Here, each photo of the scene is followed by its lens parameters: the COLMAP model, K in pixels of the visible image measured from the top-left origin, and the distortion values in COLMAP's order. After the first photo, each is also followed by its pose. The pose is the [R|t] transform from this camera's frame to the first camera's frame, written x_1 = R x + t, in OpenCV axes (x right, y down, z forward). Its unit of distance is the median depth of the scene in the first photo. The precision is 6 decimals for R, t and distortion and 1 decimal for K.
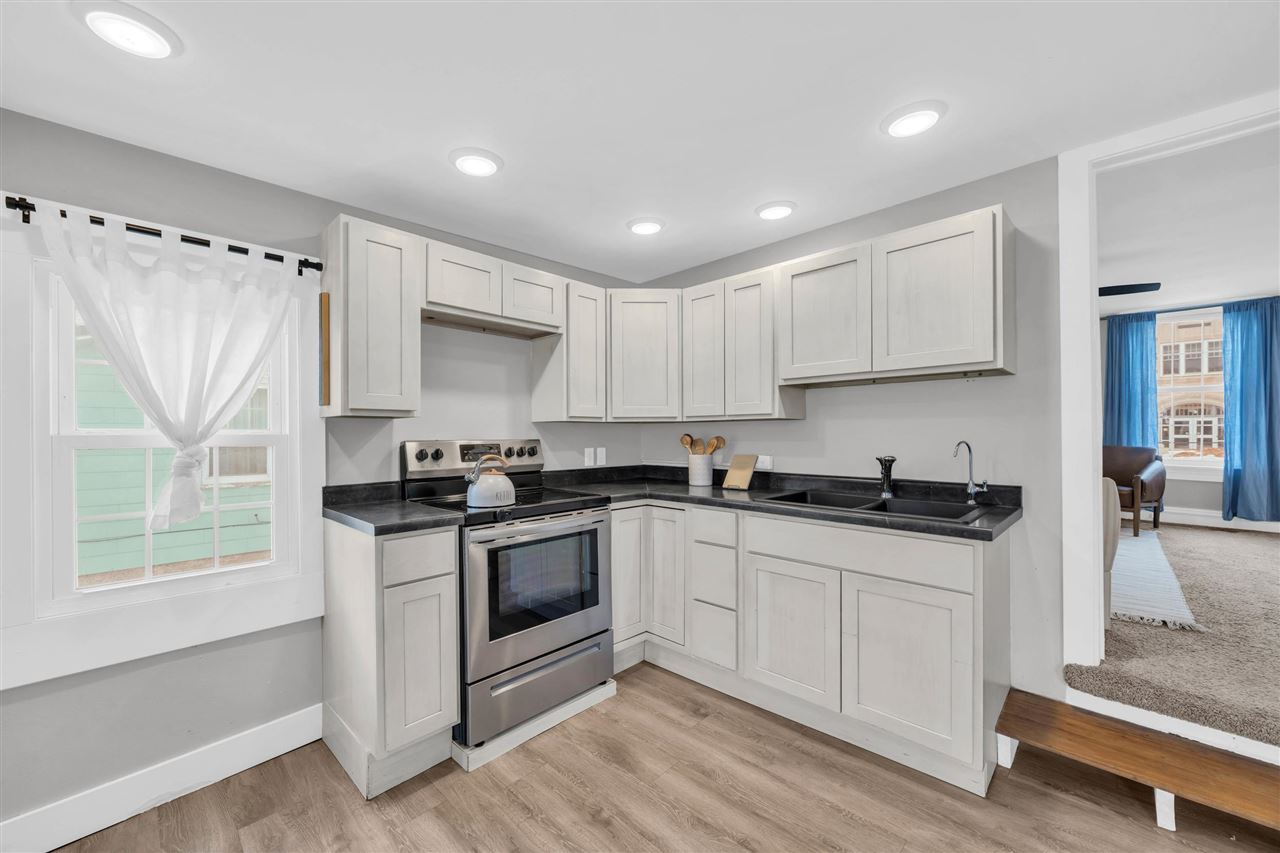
lens RADIAL K [[491.5, 0, 641.6], [0, 491.5, 434.1], [0, 0, 1]] dist [-0.002207, -0.000016]
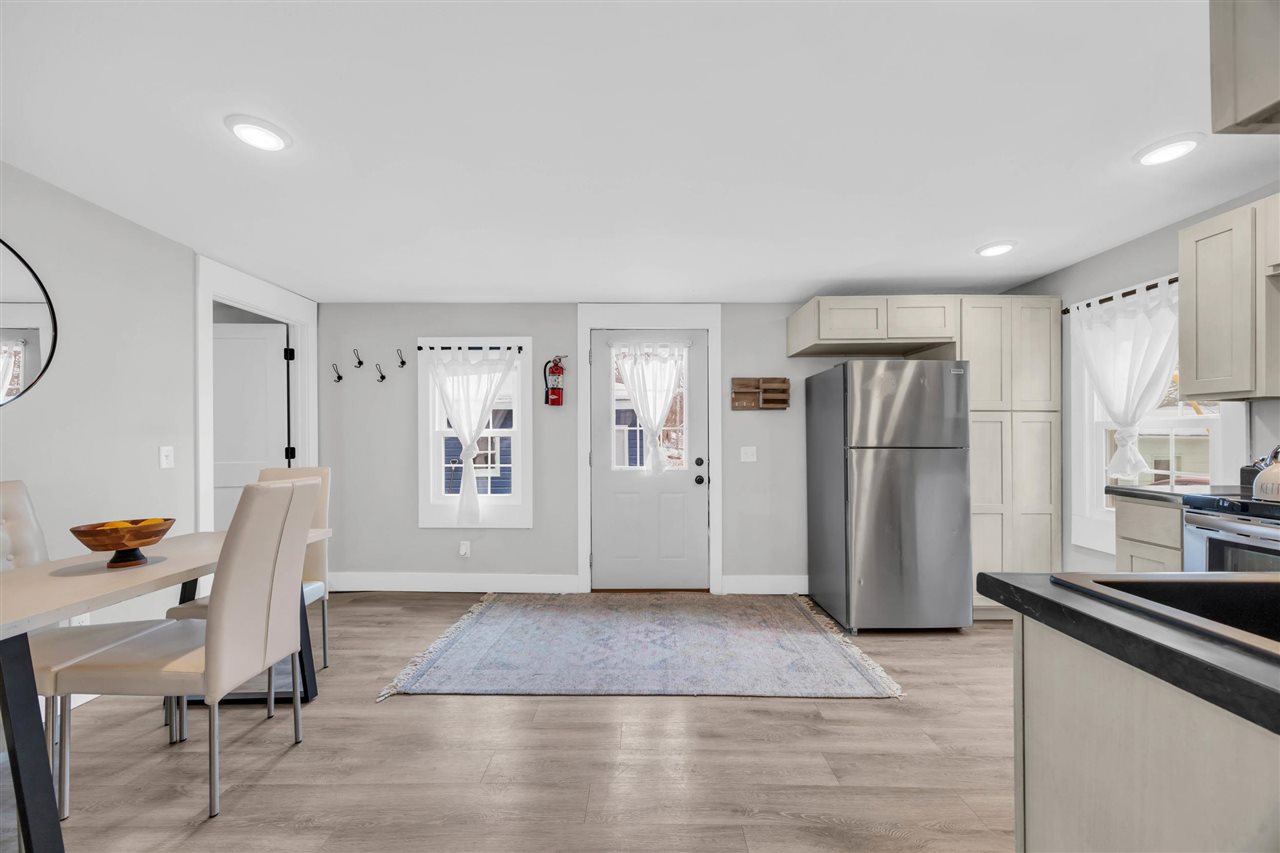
lens RADIAL K [[491.5, 0, 639.5], [0, 491.5, 432.1], [0, 0, 1]] dist [-0.002207, -0.000016]
pose [[-0.720708, 0.000261, -0.693239, 1.017585], [0.001035, 0.999999, -0.000700, 0.031922], [0.693238, -0.001222, -0.720708, 0.847766]]
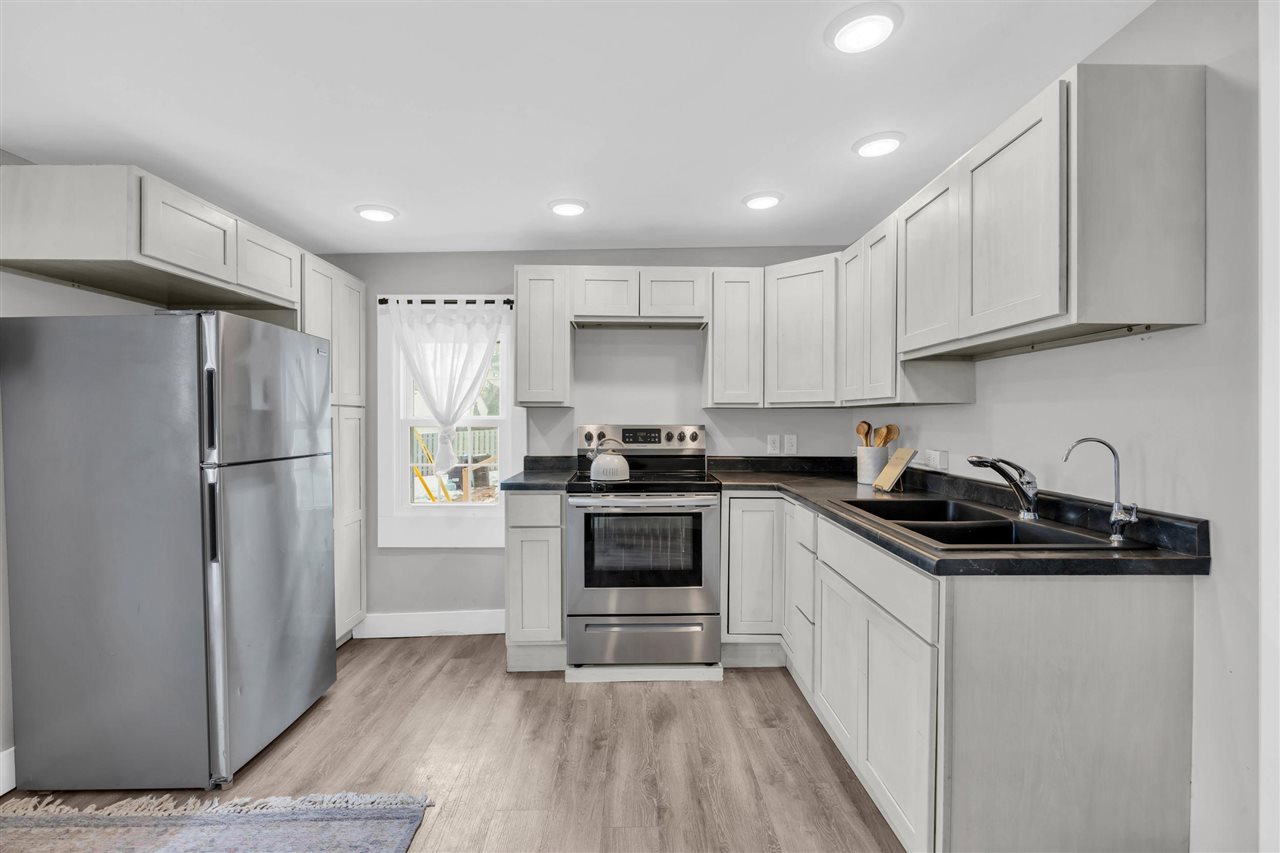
lens RADIAL K [[572.6, 0, 646.8], [0, 572.6, 420.6], [0, 0, 1]] dist [-0.011829, 0.000212]
pose [[0.711031, 0.009712, -0.703094, 0.749101], [-0.006361, 0.999953, 0.007379, -0.009173], [0.703132, -0.000774, 0.711059, 0.076124]]
